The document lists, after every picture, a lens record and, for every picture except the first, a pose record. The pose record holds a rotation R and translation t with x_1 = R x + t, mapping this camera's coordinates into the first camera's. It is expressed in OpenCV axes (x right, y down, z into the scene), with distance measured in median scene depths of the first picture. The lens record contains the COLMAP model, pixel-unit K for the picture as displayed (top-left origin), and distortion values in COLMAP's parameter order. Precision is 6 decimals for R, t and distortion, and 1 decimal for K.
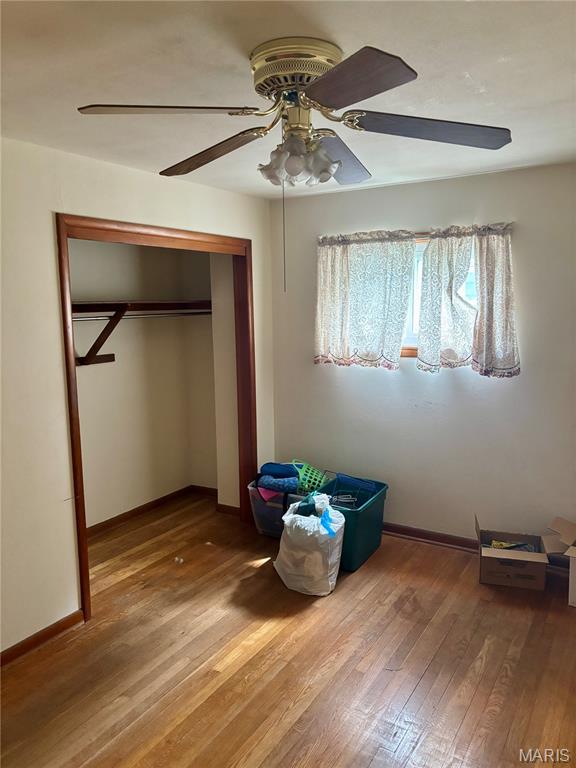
lens RADIAL K [[582.9, 0, 290.0], [0, 582.9, 382.6], [0, 0, 1]] dist [0.027377, -0.007047]
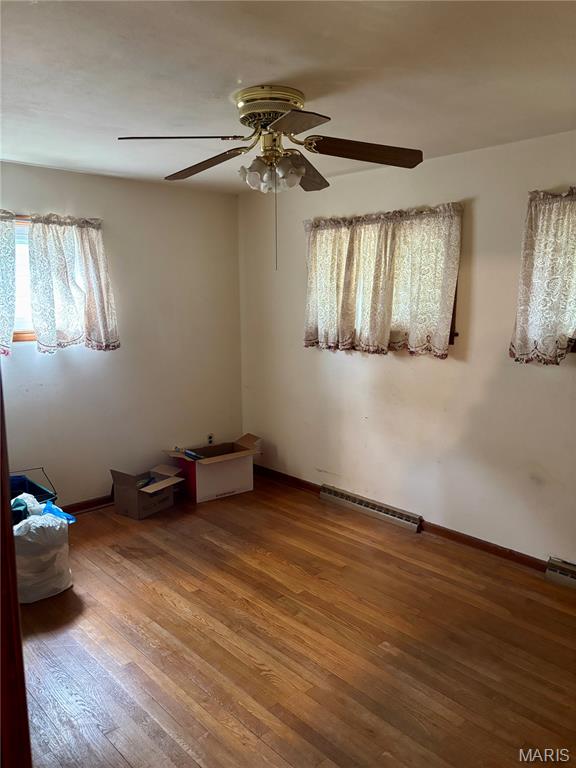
lens RADIAL K [[582.9, 0, 289.7], [0, 582.9, 384.9], [0, 0, 1]] dist [0.027377, -0.007047]
pose [[0.270368, -0.135270, 0.953207, -0.681893], [0.139684, 0.985116, 0.100178, -0.008230], [-0.952570, 0.106063, 0.285239, 0.326736]]
